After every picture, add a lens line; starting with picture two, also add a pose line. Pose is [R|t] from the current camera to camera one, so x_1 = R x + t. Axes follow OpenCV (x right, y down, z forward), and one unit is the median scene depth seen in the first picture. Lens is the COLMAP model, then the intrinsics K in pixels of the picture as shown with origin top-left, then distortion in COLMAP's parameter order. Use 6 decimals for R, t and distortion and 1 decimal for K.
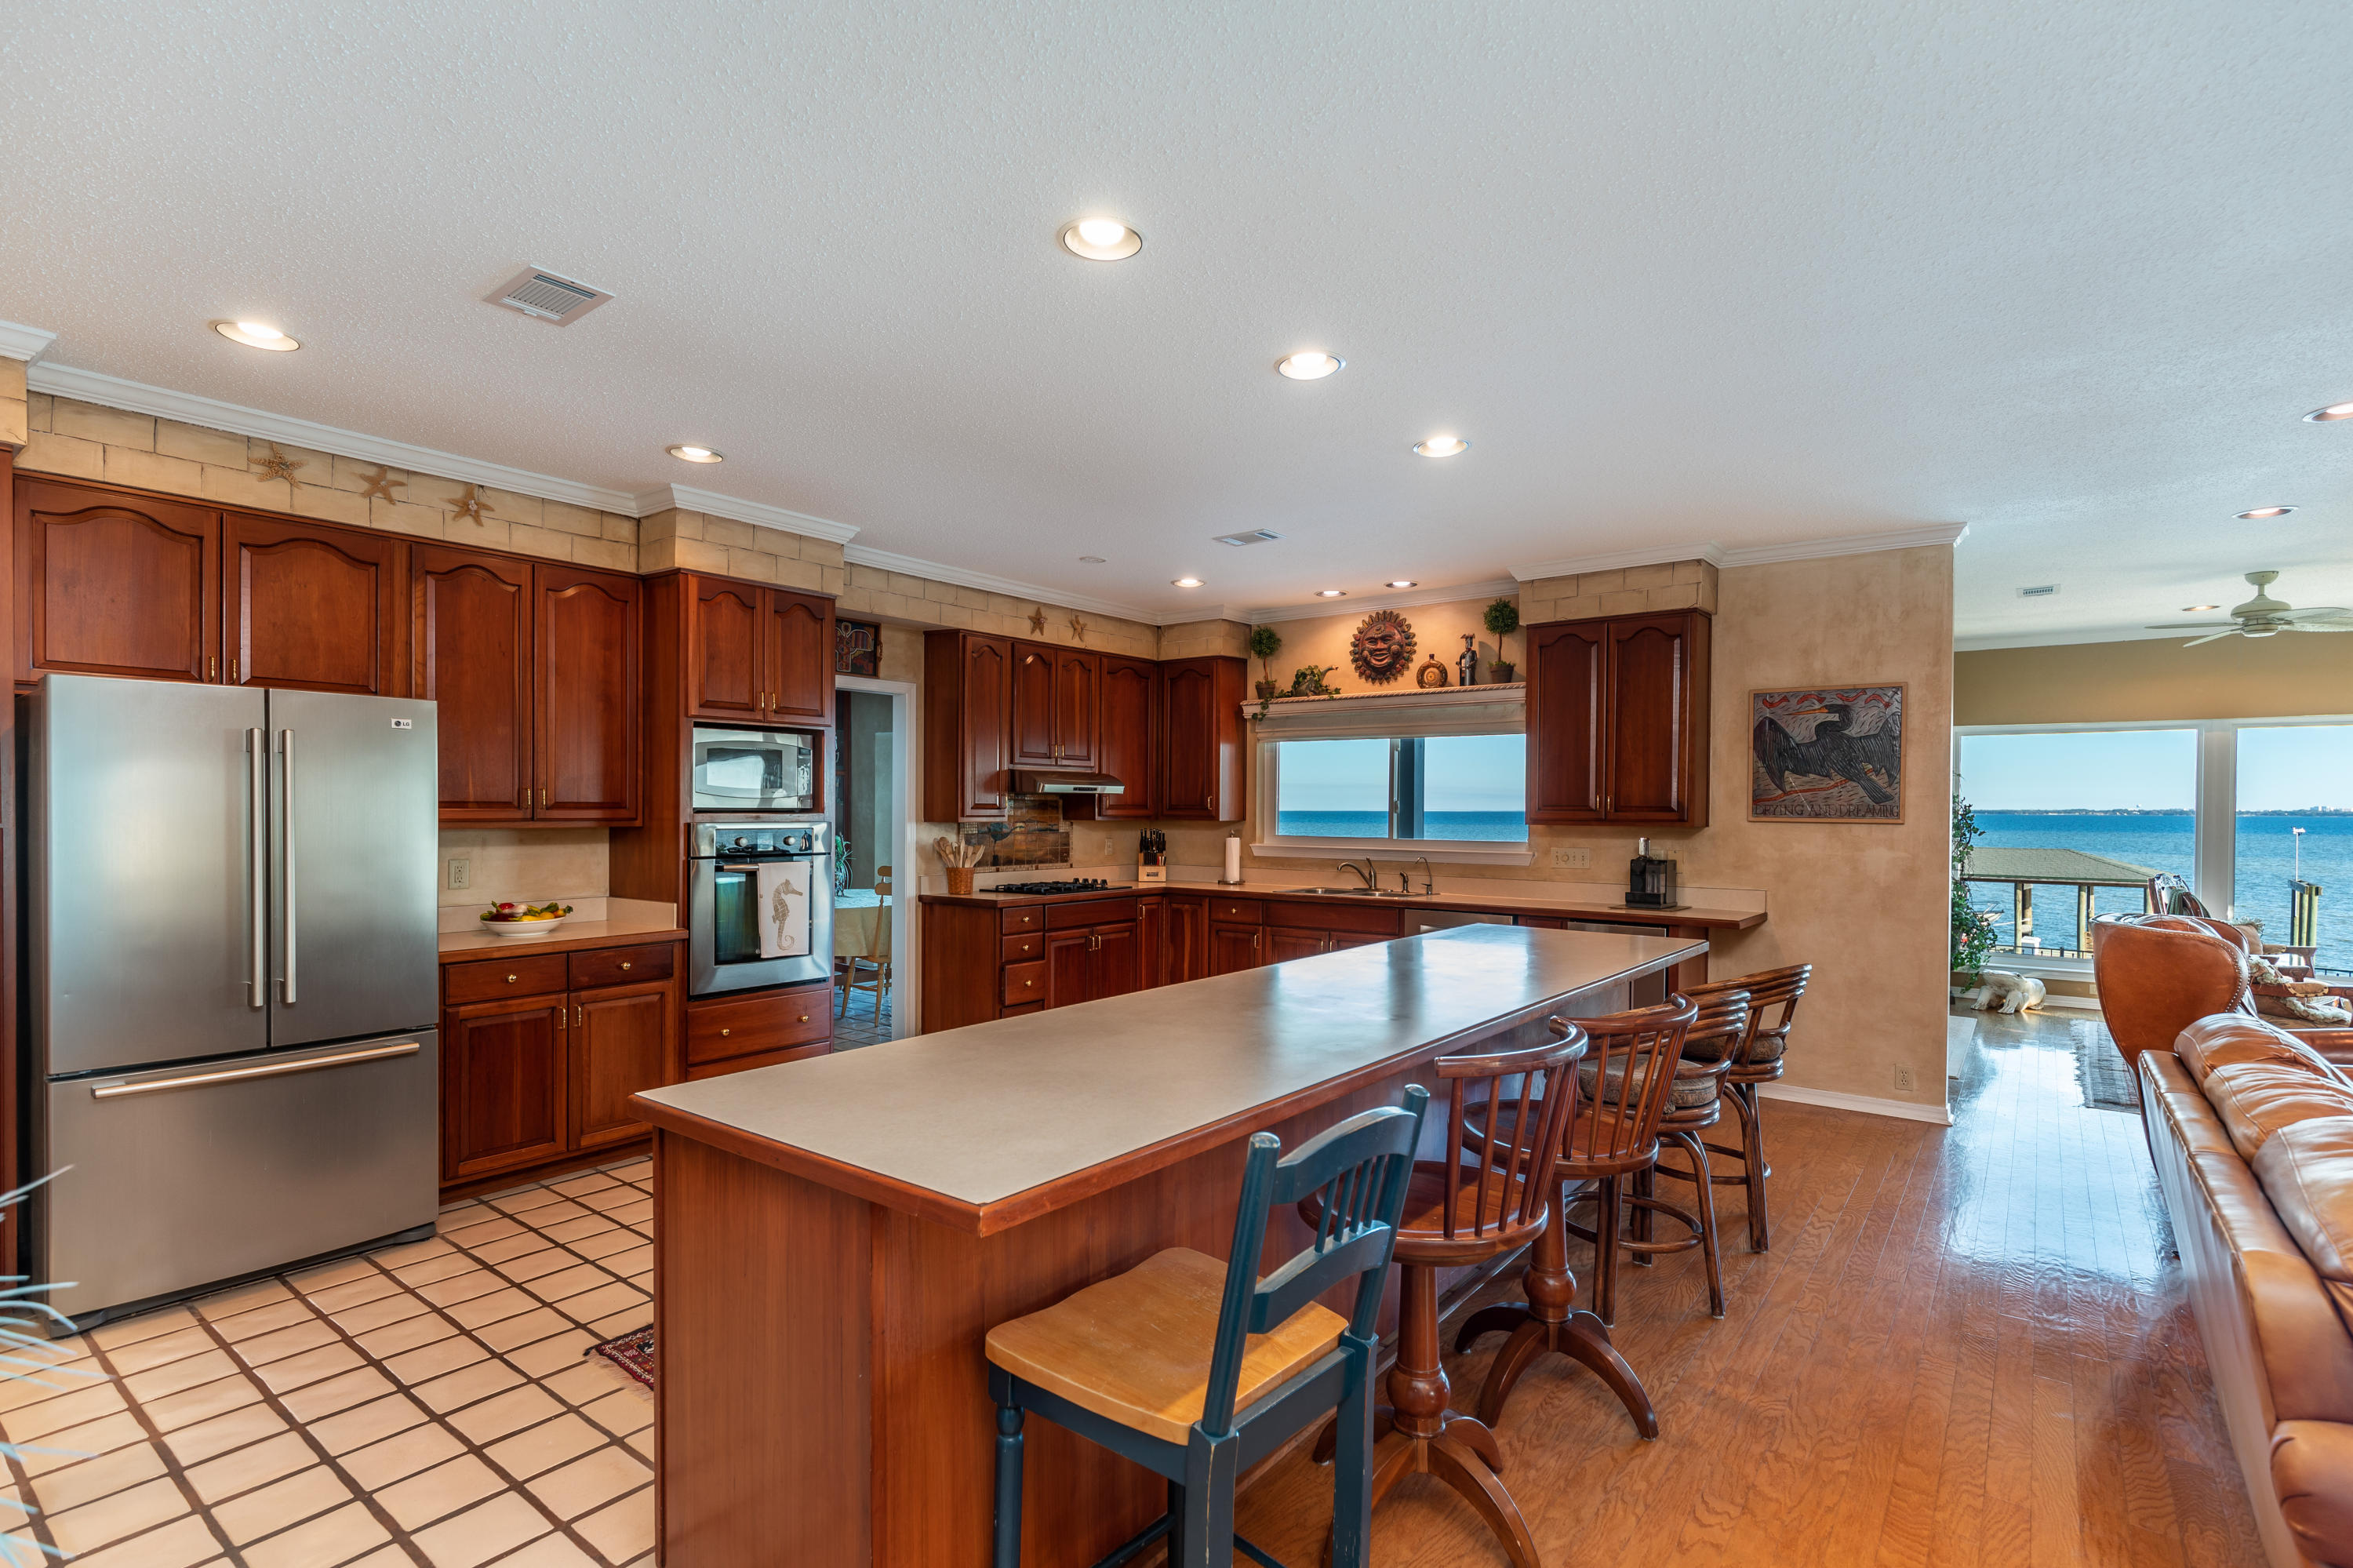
lens RADIAL K [[1109.1, 0, 1166.8], [0, 1109.1, 812.2], [0, 0, 1]] dist [0.002770, -0.000176]
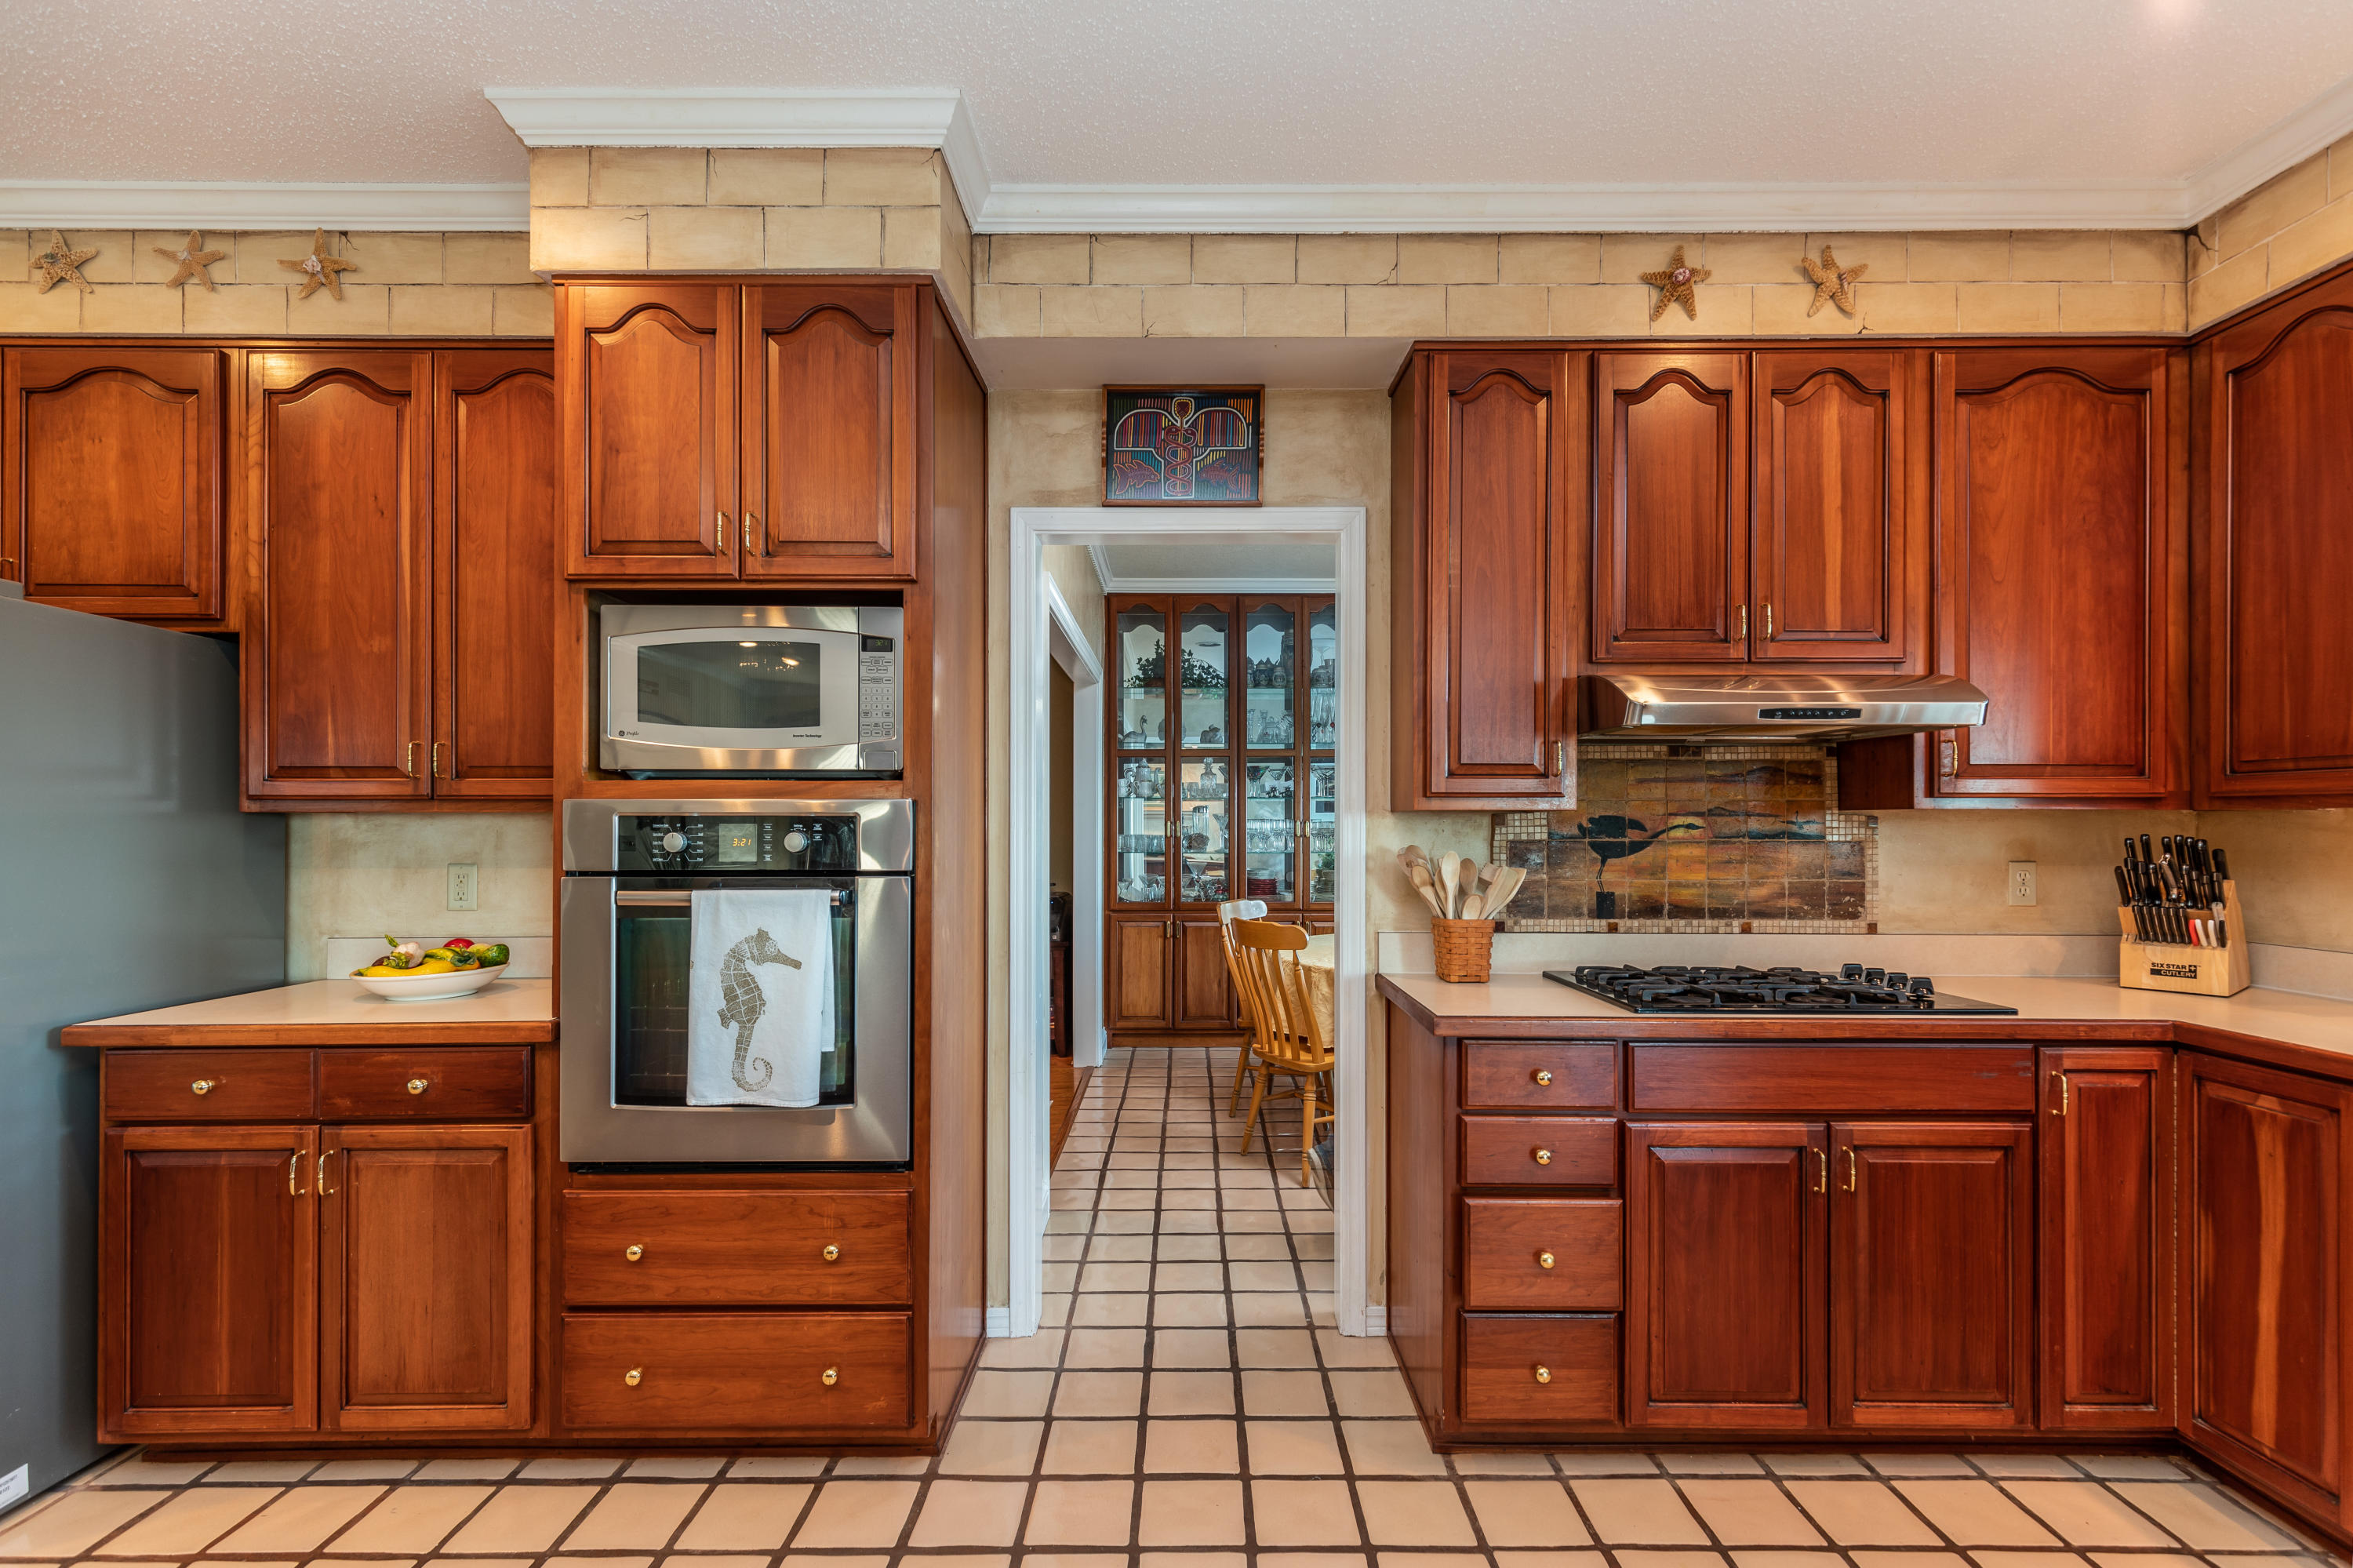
lens RADIAL K [[1083.4, 0, 1184.3], [0, 1083.4, 822.1], [0, 0, 1]] dist [0.004680, 0.000643]
pose [[0.616321, -0.006318, -0.787469, 0.095123], [-0.000404, 0.999965, -0.008339, 0.020776], [0.787495, 0.005457, 0.616297, 0.840454]]
